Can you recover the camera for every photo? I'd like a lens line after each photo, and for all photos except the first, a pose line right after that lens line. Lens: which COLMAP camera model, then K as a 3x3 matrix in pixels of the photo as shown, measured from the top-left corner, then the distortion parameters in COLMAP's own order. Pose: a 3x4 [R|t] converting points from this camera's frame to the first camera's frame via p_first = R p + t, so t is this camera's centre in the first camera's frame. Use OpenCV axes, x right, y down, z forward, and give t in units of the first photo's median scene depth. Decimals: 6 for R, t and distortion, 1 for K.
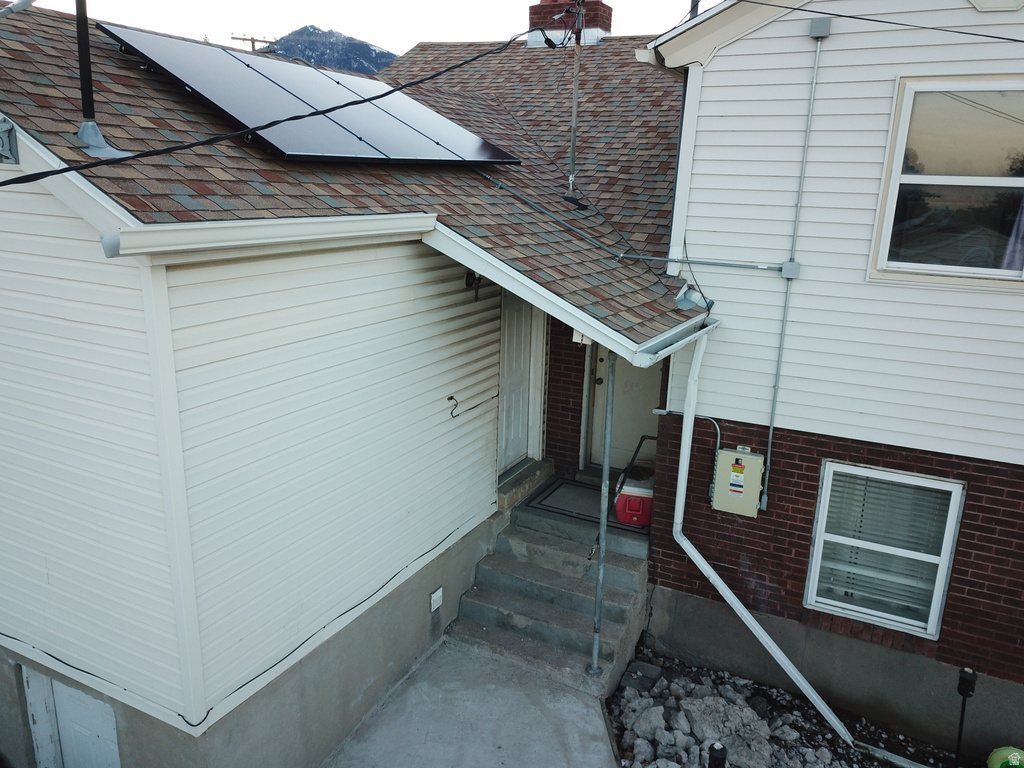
lens RADIAL K [[771.6, 0, 512.2], [0, 771.6, 383.1], [0, 0, 1]] dist [0.035596, -0.016585]
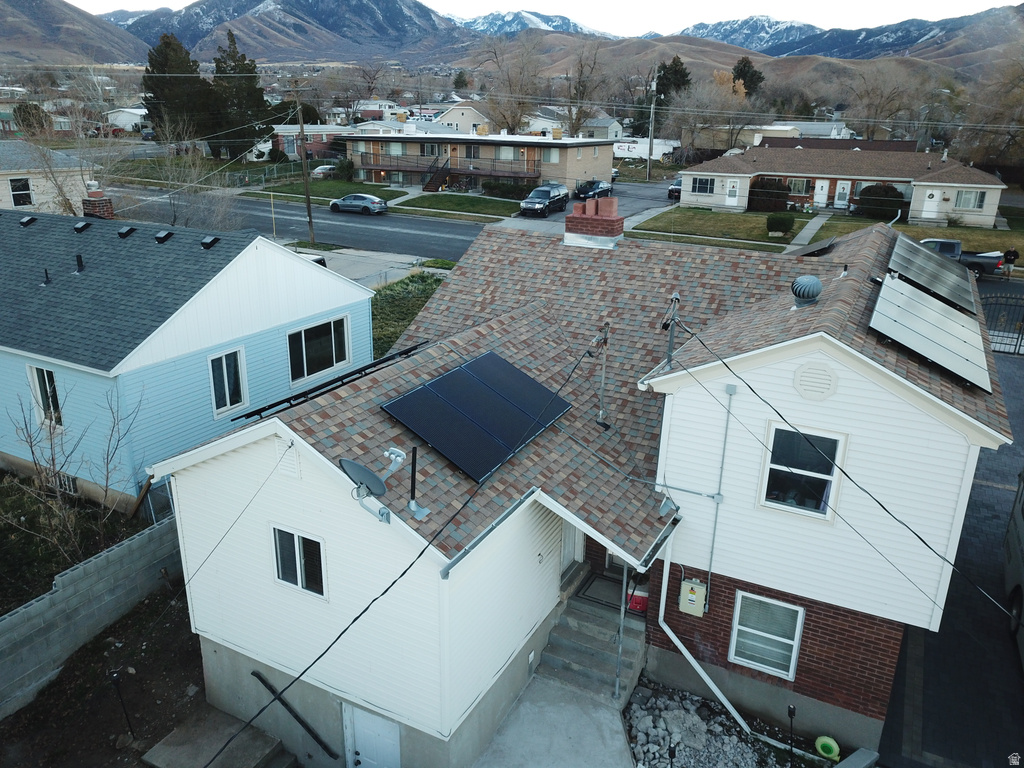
lens RADIAL K [[771.6, 0, 511.8], [0, 771.6, 383.7], [0, 0, 1]] dist [0.035596, -0.016585]
pose [[0.999930, -0.009128, -0.007525, -0.130510], [0.009664, 0.997164, 0.074631, -0.541378], [0.006822, -0.074698, 0.997183, -0.849773]]
